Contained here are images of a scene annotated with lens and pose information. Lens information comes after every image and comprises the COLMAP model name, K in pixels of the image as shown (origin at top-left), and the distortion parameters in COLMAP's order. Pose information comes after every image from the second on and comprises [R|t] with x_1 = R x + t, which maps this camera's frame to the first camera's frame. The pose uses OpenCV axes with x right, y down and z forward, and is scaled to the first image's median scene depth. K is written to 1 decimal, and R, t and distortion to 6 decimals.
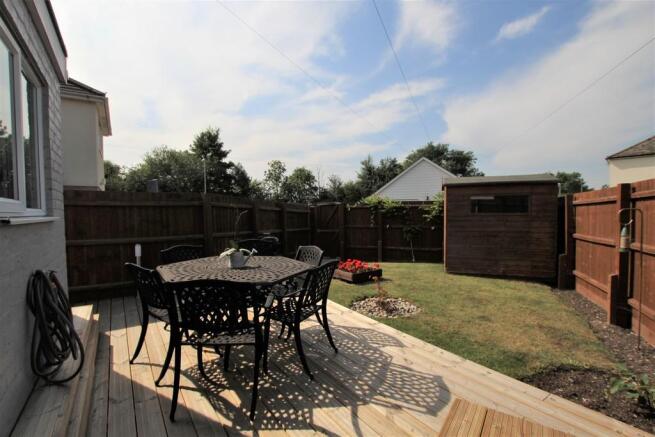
lens RADIAL K [[303.6, 0, 327.5], [0, 303.6, 218.5], [0, 0, 1]] dist [-0.032498, 0.000321]
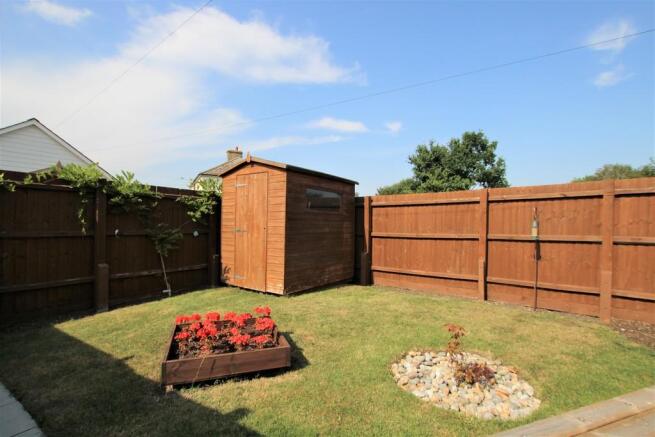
lens RADIAL K [[303.6, 0, 327.5], [0, 303.6, 218.5], [0, 0, 1]] dist [-0.032498, 0.000321]
pose [[0.253459, 0.027909, 0.966944, -0.191829], [0.009679, 0.999461, -0.031385, 0.022916], [-0.967298, 0.017314, 0.253052, 0.581100]]
